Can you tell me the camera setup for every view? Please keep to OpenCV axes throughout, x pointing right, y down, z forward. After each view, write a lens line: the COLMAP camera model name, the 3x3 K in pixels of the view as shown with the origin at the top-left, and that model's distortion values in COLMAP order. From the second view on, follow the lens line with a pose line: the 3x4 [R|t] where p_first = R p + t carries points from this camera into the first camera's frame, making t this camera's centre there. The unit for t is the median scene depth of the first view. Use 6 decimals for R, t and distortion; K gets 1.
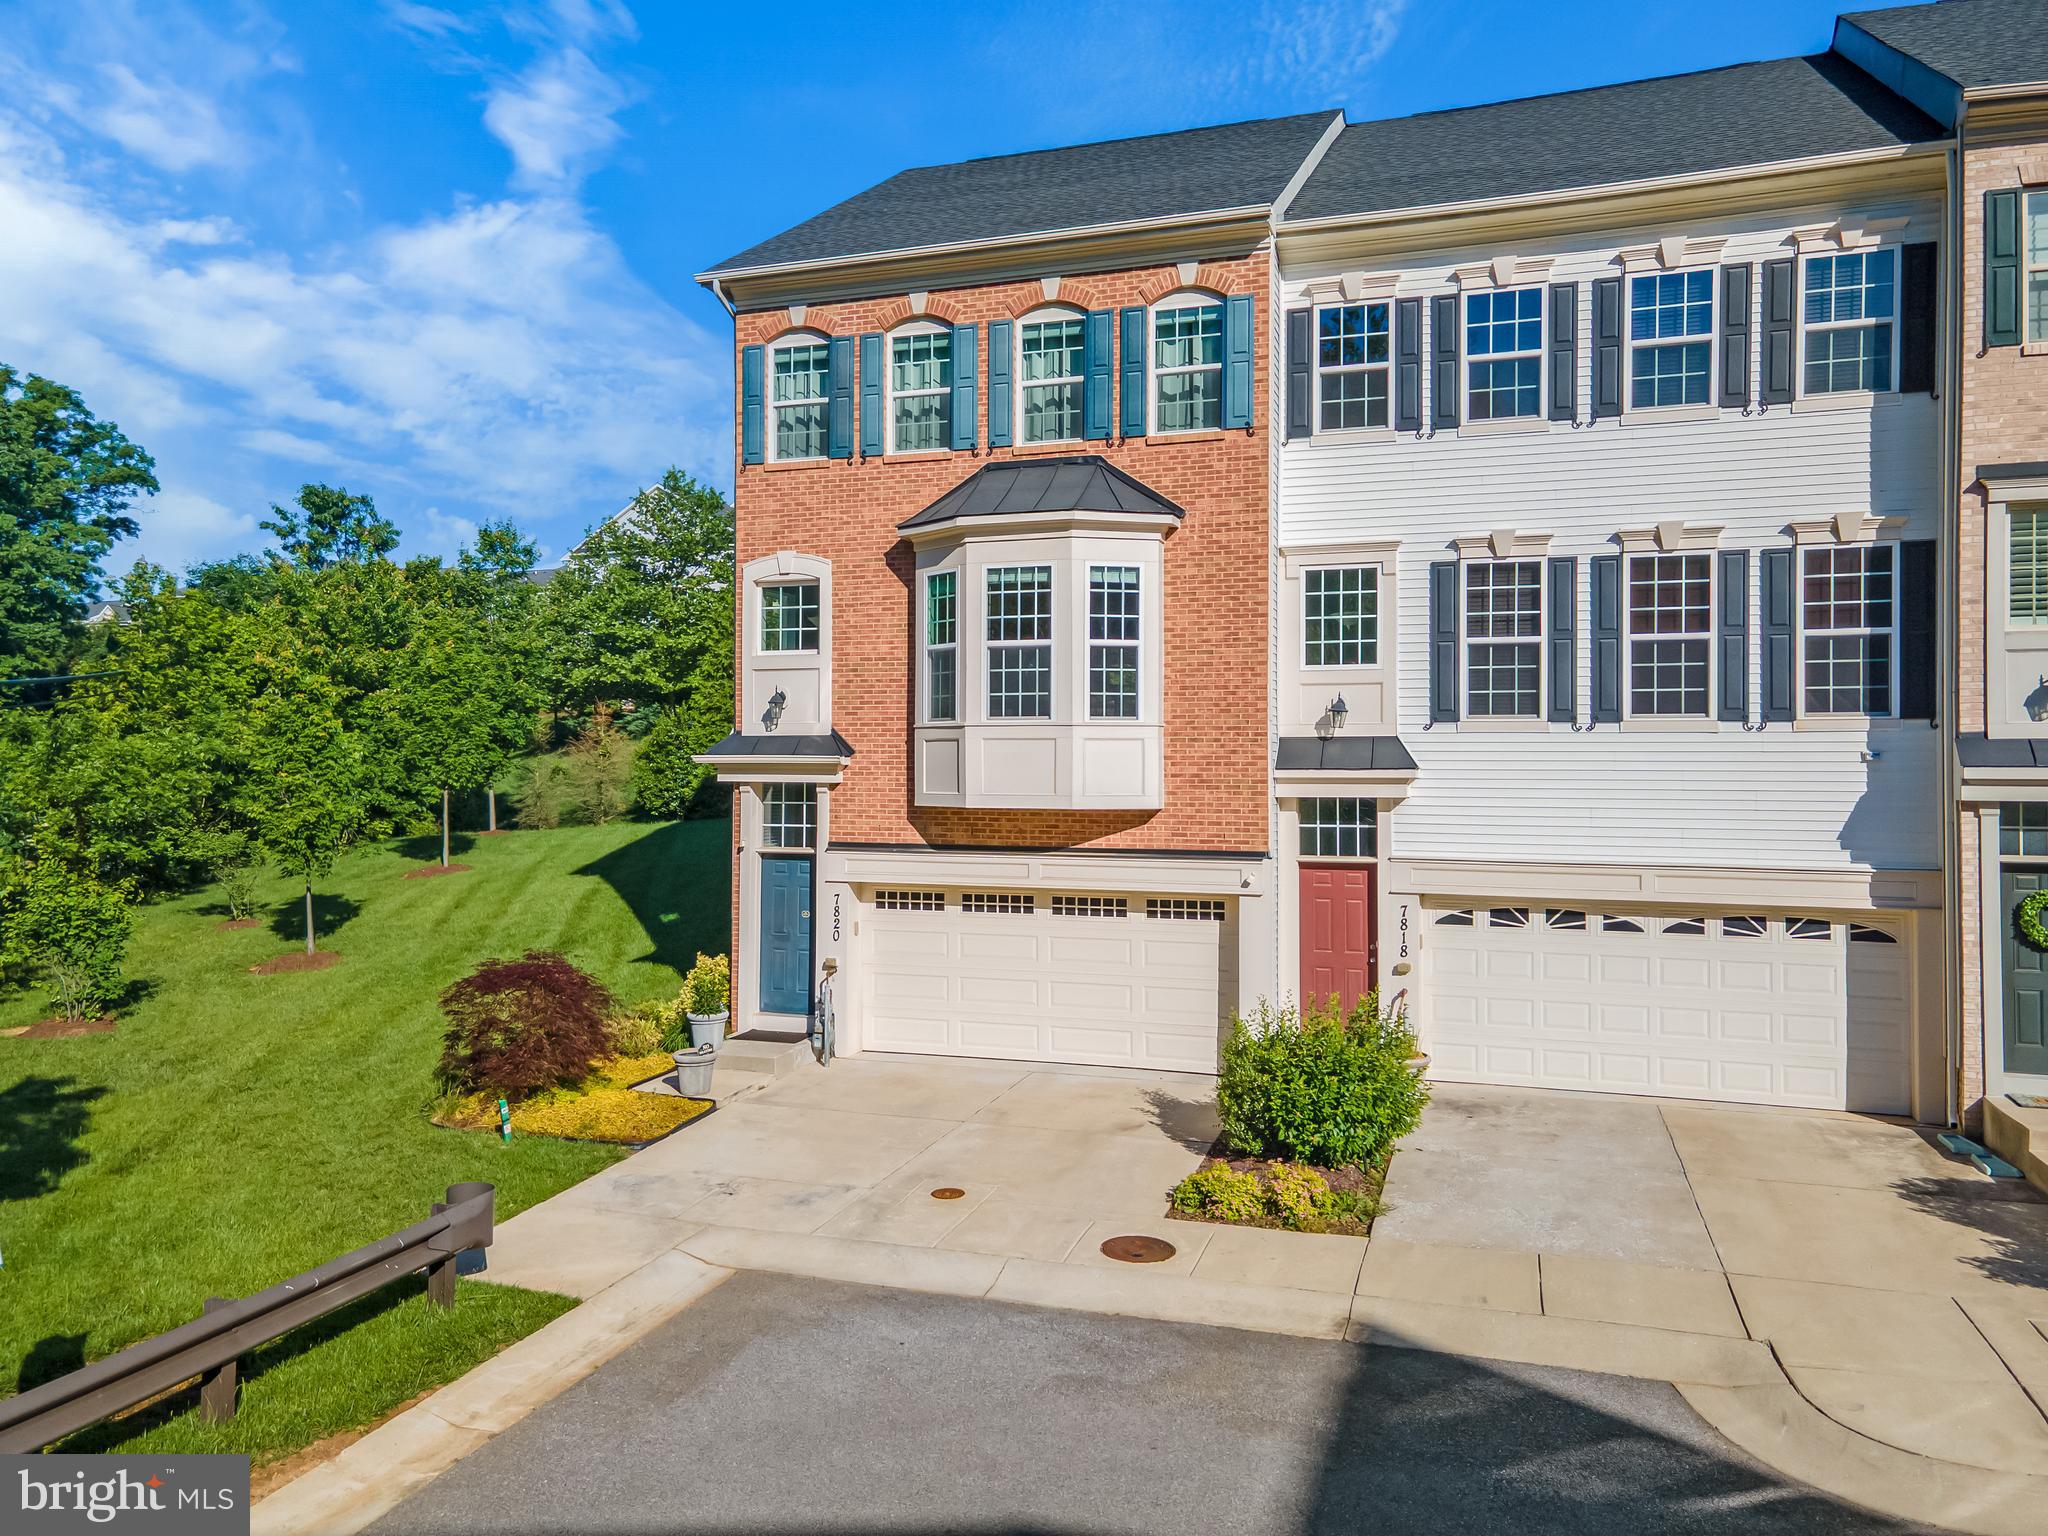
lens RADIAL K [[1490.3, 0, 1016.3], [0, 1490.3, 756.4], [0, 0, 1]] dist [0.037658, 0.009667]
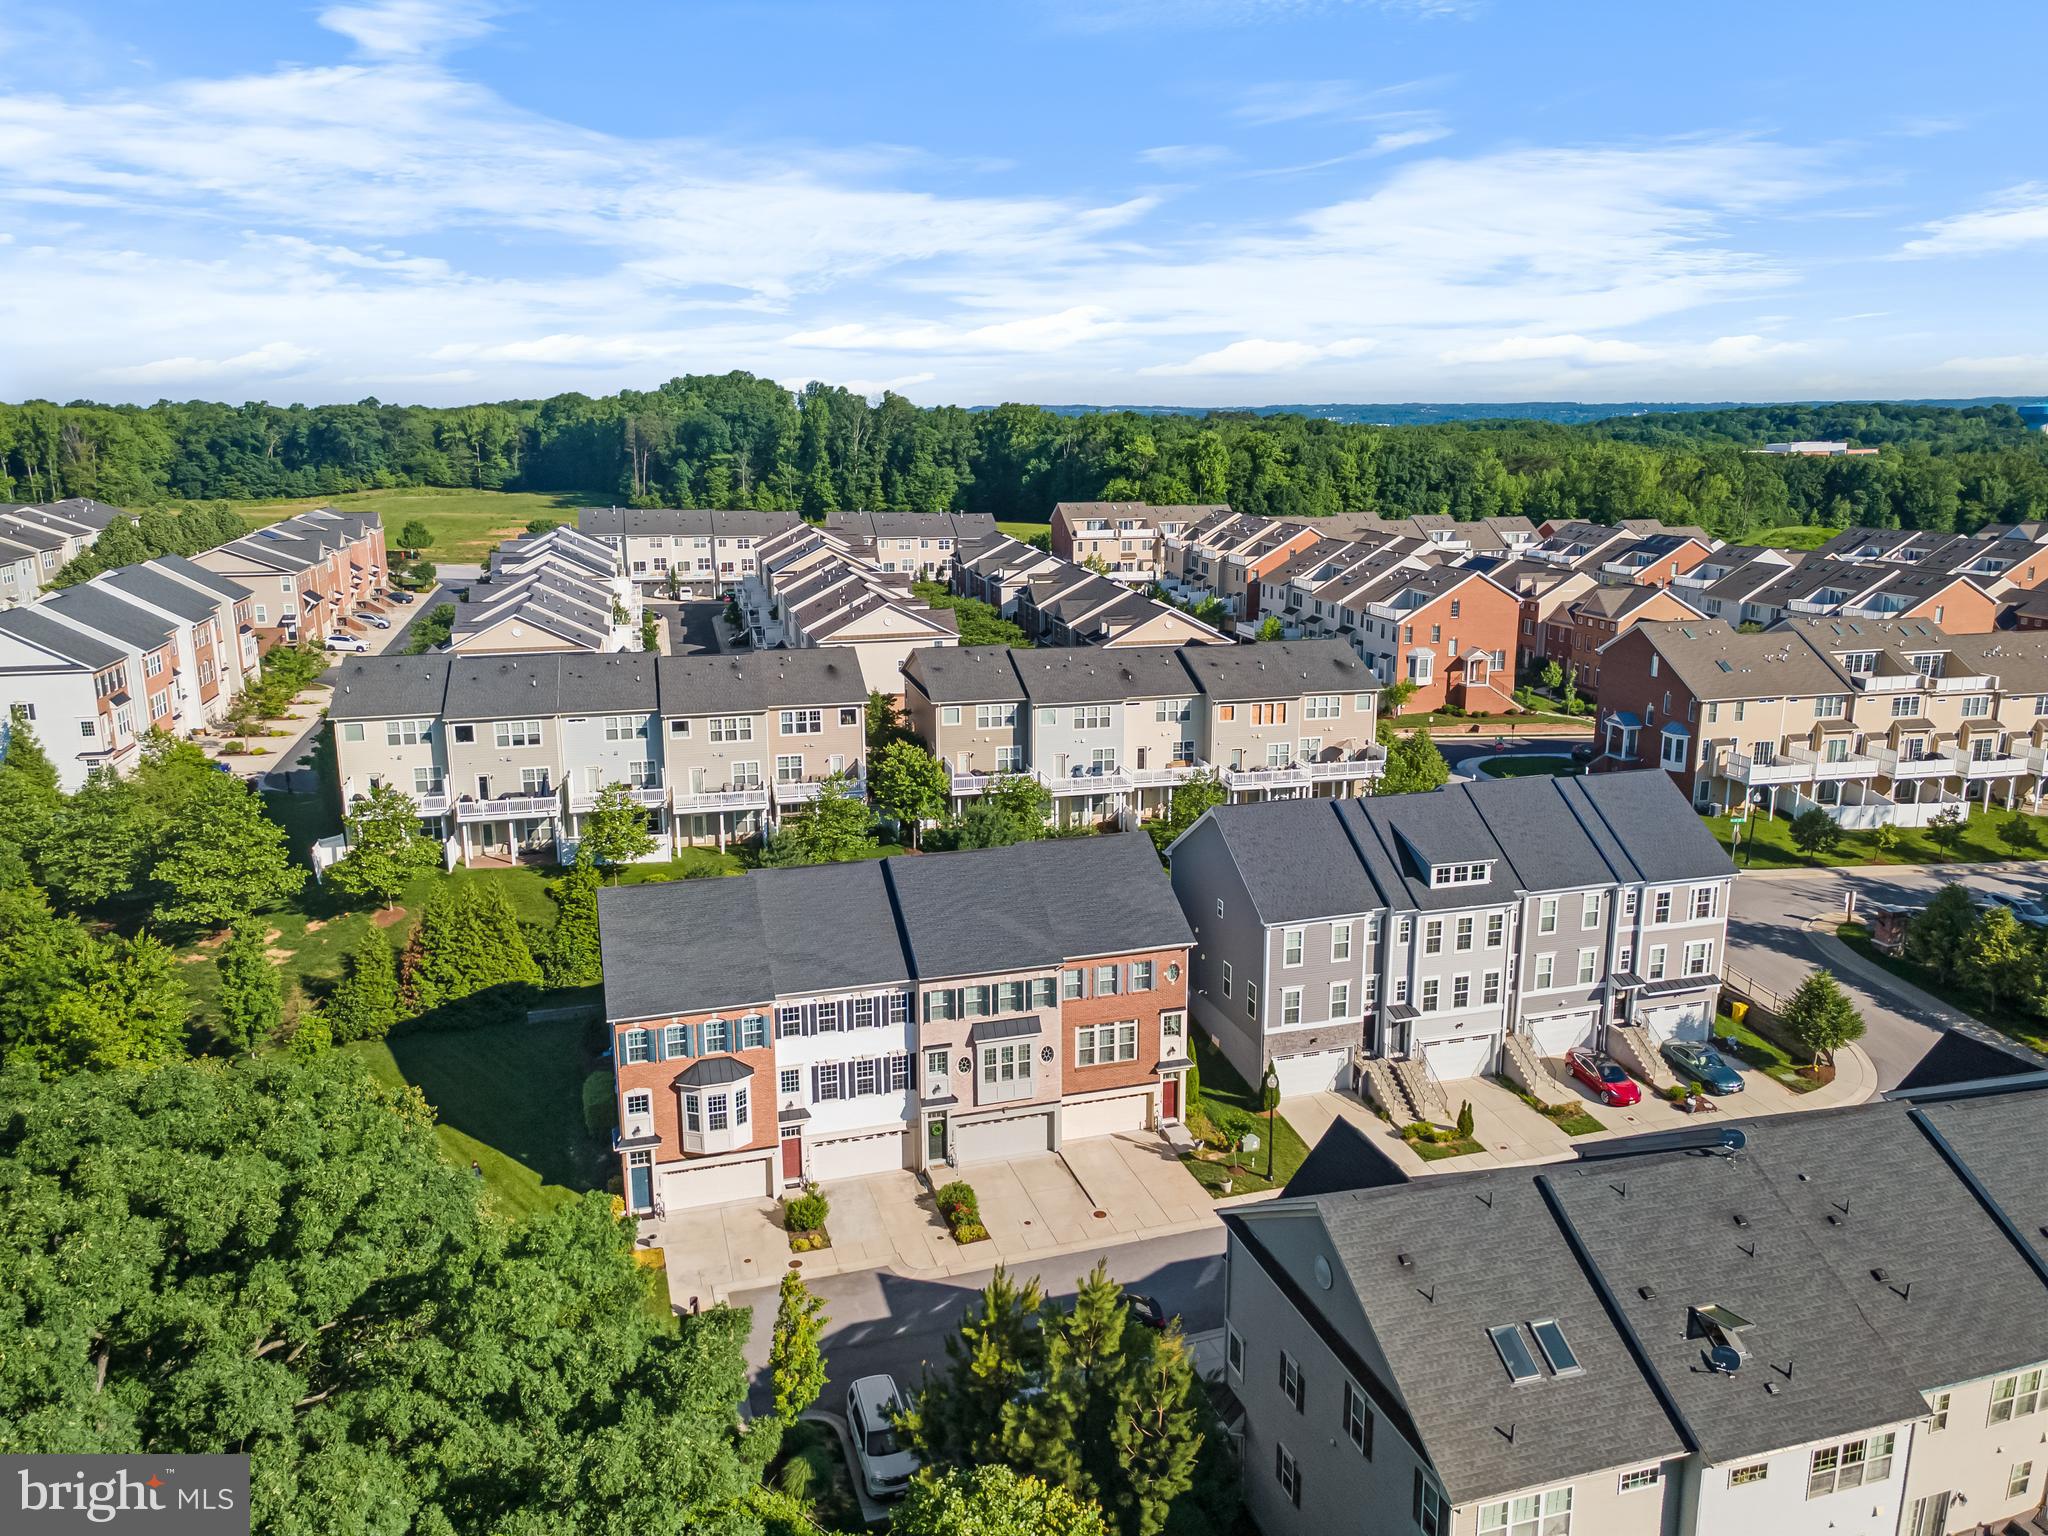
lens RADIAL K [[1498.2, 0, 1018.6], [0, 1498.2, 738.7], [0, 0, 1]] dist [0.036216, 0.004434]
pose [[0.808493, -0.128974, 0.574200, -1.483642], [-0.001460, 0.975247, 0.221112, -1.885111], [-0.588504, -0.179606, 0.788292, -2.364775]]
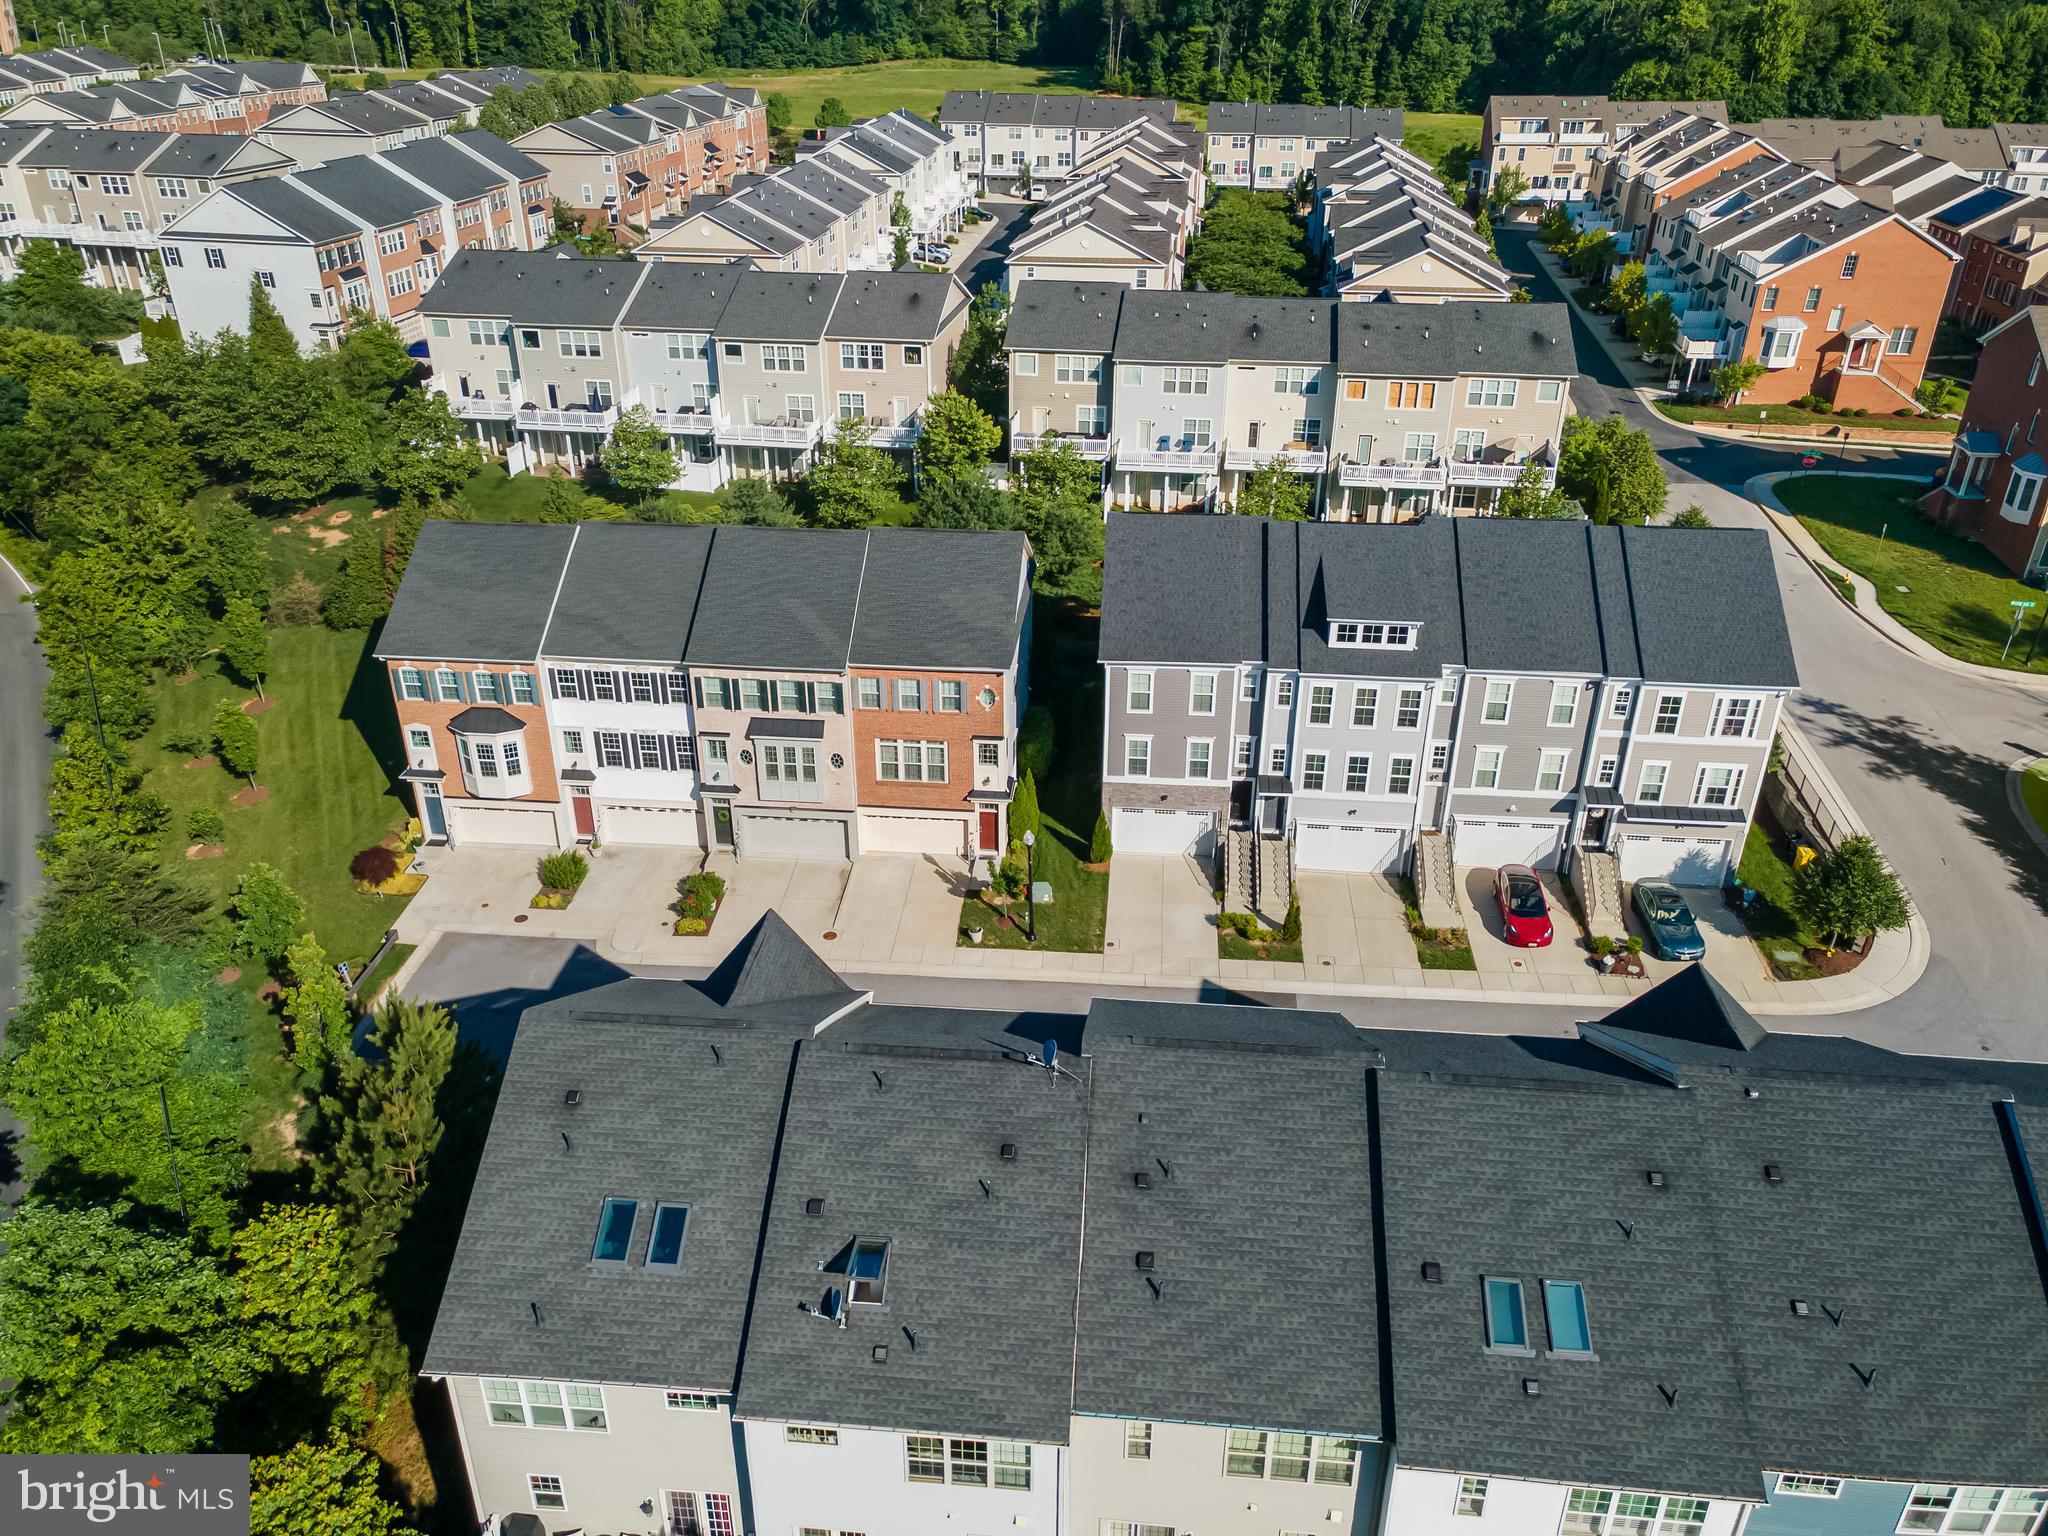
lens RADIAL K [[1490.3, 0, 1016.3], [0, 1490.3, 756.4], [0, 0, 1]] dist [0.037658, 0.009667]
pose [[0.972014, -0.110025, 0.207565, 0.533910], [-0.000696, 0.882194, 0.470886, -1.924797], [-0.234922, -0.457853, 0.857428, -2.673109]]
